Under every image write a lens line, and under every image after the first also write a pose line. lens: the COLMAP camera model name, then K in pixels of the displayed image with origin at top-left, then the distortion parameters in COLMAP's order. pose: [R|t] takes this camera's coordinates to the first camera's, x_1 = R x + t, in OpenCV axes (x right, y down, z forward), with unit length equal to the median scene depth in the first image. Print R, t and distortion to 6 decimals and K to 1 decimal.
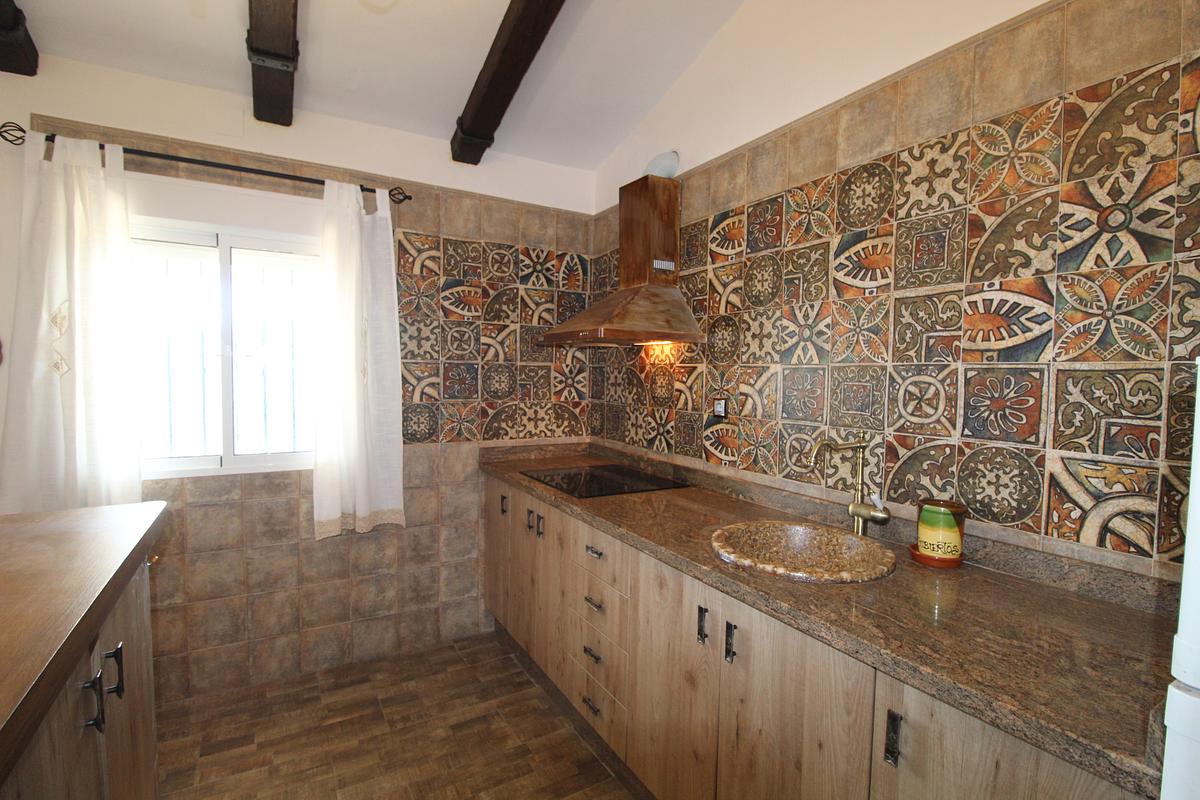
lens RADIAL K [[557.8, 0, 614.3], [0, 557.8, 403.2], [0, 0, 1]] dist [0.003351, -0.014661]
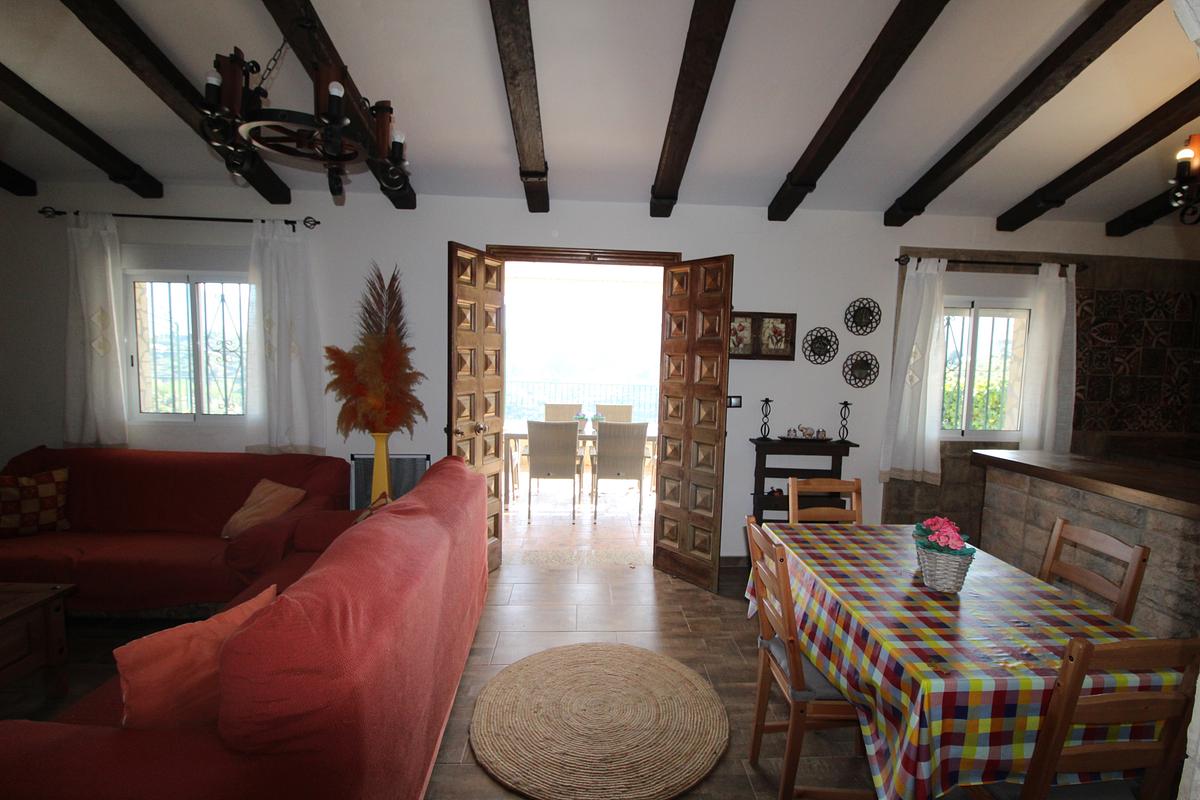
lens RADIAL K [[557.8, 0, 614.3], [0, 557.8, 403.2], [0, 0, 1]] dist [0.003351, -0.014661]
pose [[0.881340, 0.042681, -0.470550, -0.836846], [-0.034487, 0.999066, 0.026026, 0.004706], [0.471222, -0.006710, 0.881989, -1.004998]]
